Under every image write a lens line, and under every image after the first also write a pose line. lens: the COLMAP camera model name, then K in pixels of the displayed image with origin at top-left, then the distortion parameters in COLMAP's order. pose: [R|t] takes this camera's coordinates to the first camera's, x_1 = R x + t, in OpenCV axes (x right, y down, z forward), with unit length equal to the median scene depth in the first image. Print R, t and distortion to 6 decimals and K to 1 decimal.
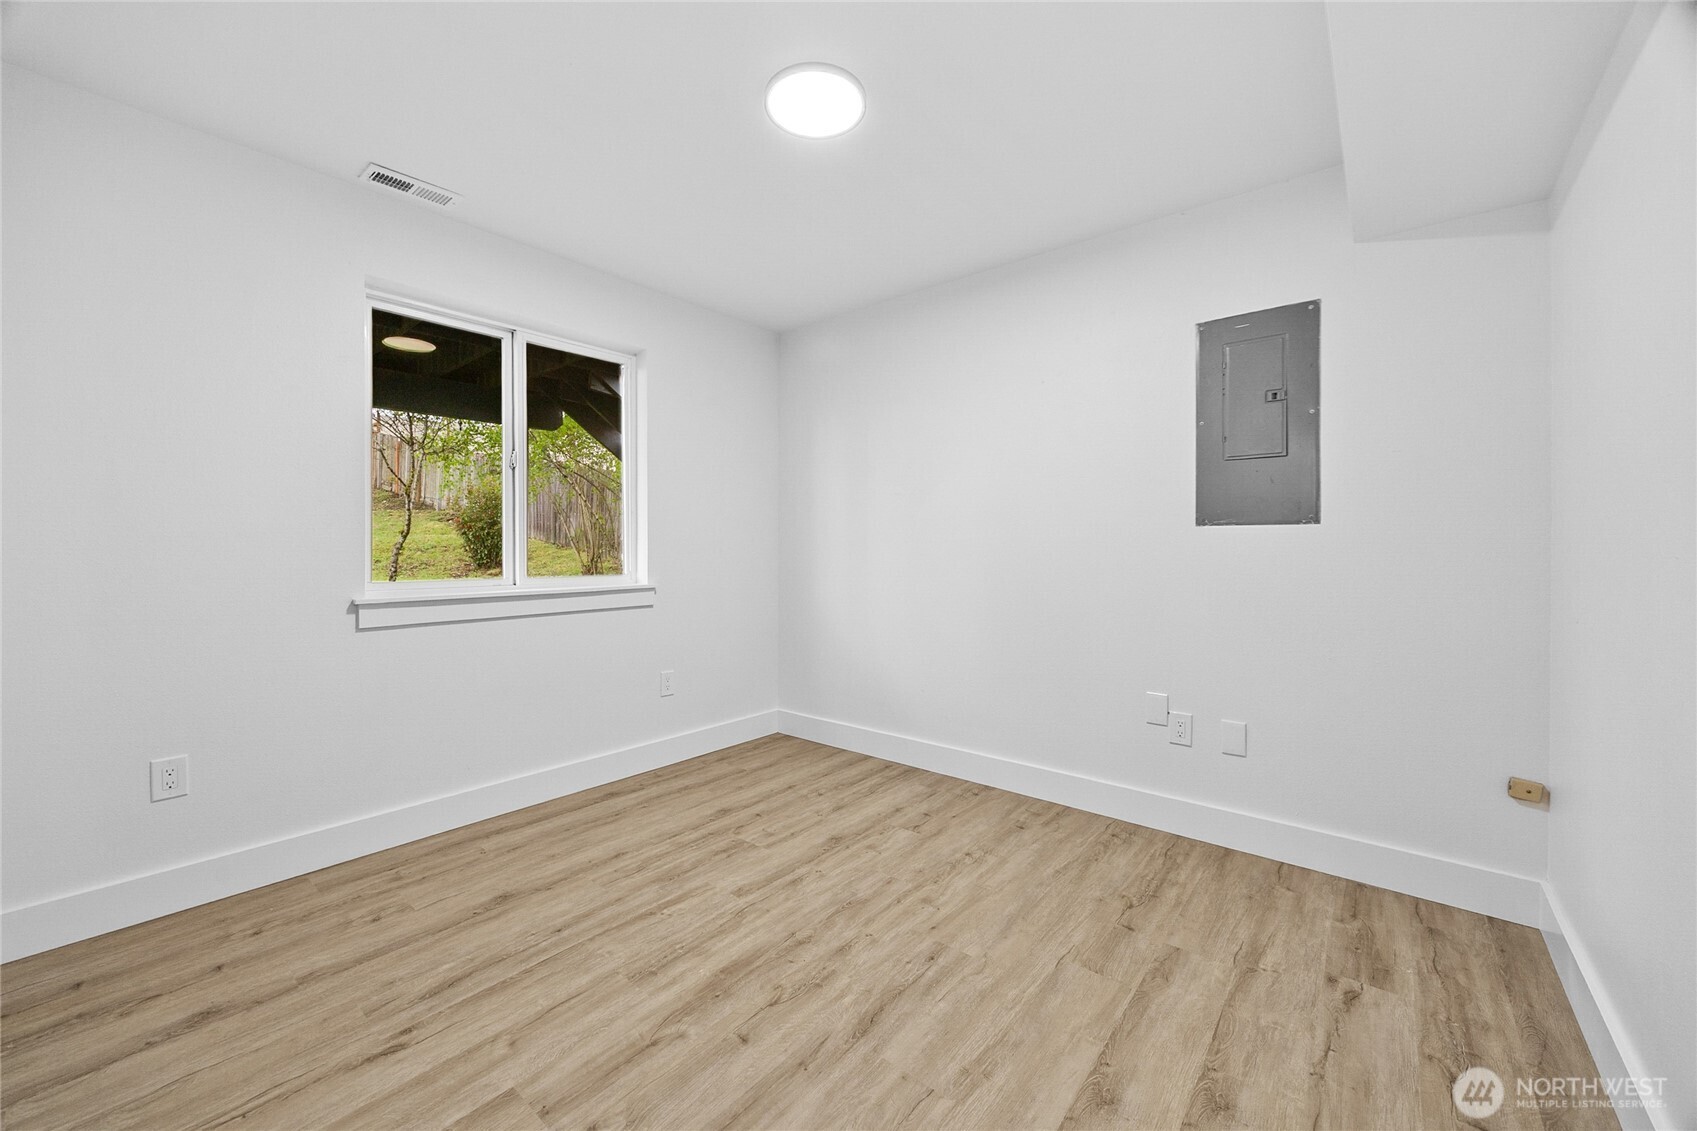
lens RADIAL K [[651.6, 0, 839.2], [0, 651.6, 554.9], [0, 0, 1]] dist [-0.001866, 0.000156]
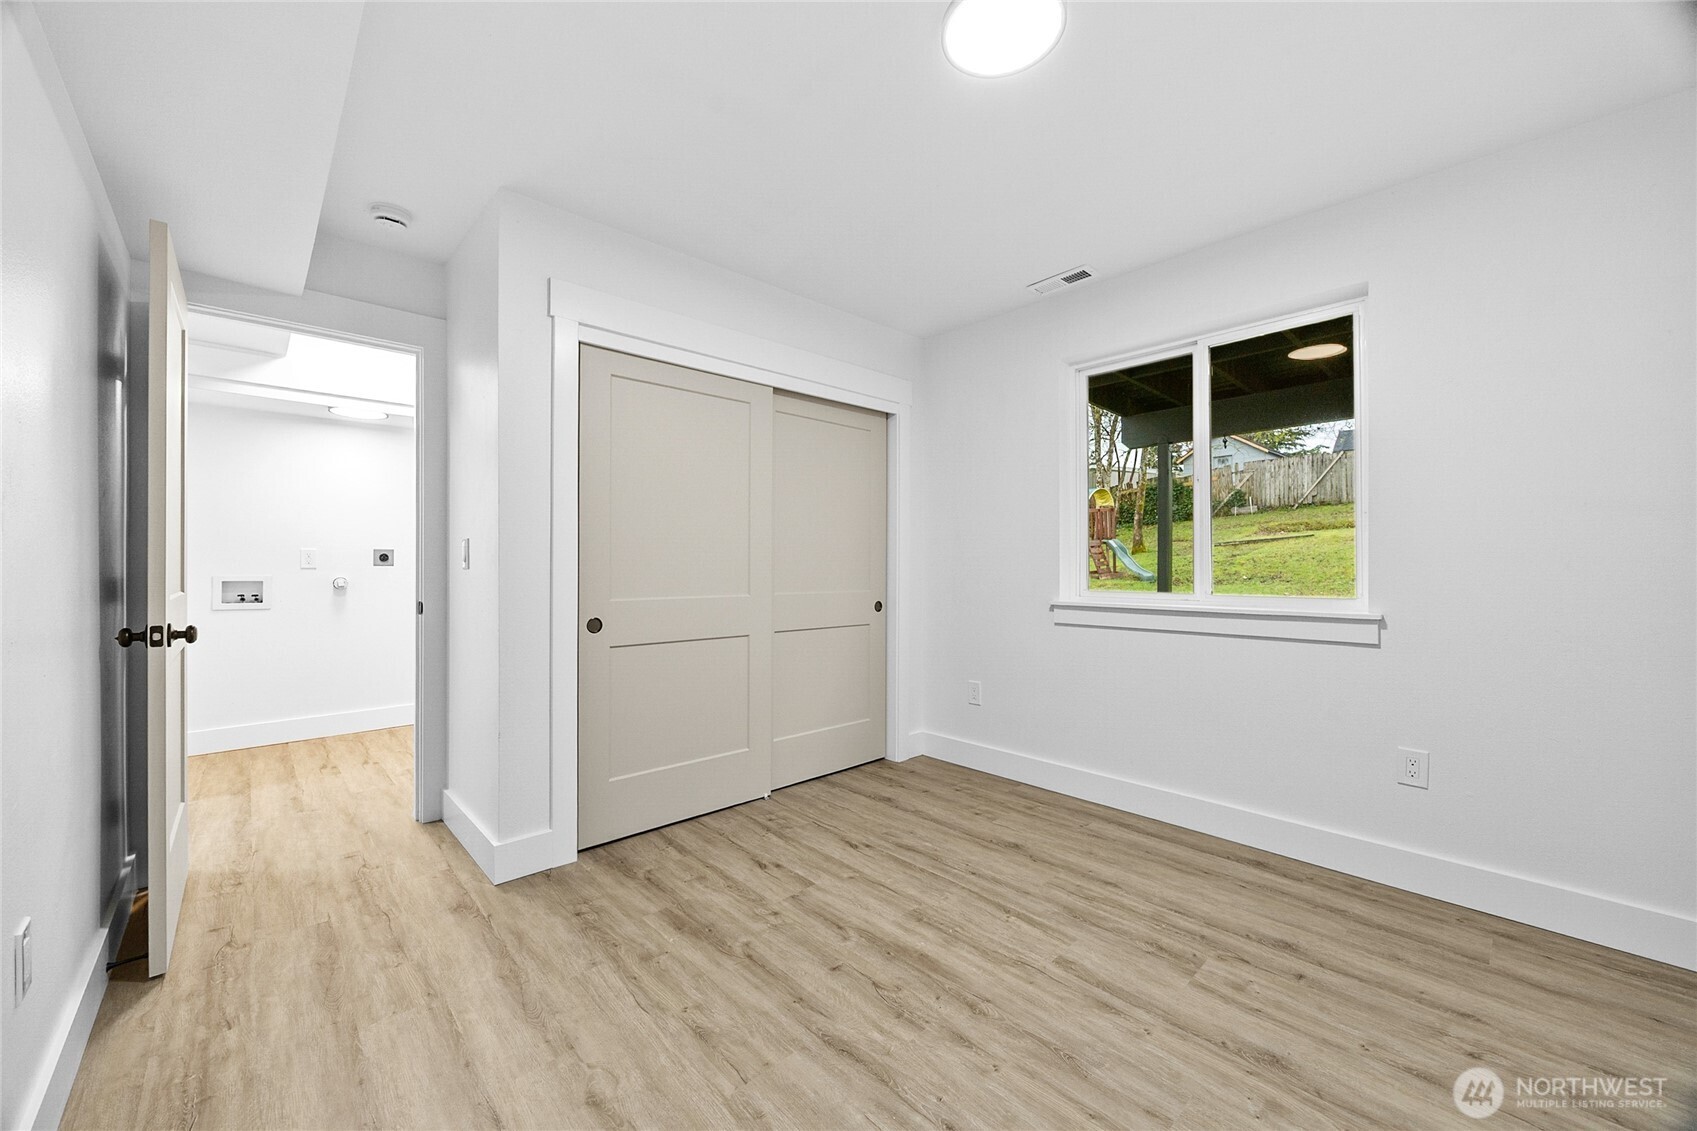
lens RADIAL K [[651.6, 0, 839.2], [0, 651.6, 554.9], [0, 0, 1]] dist [-0.001866, 0.000156]
pose [[-0.134287, -0.016137, -0.990811, 0.759095], [-0.008769, 0.999848, -0.015096, -0.001500], [0.990904, 0.006662, -0.134408, 0.835984]]
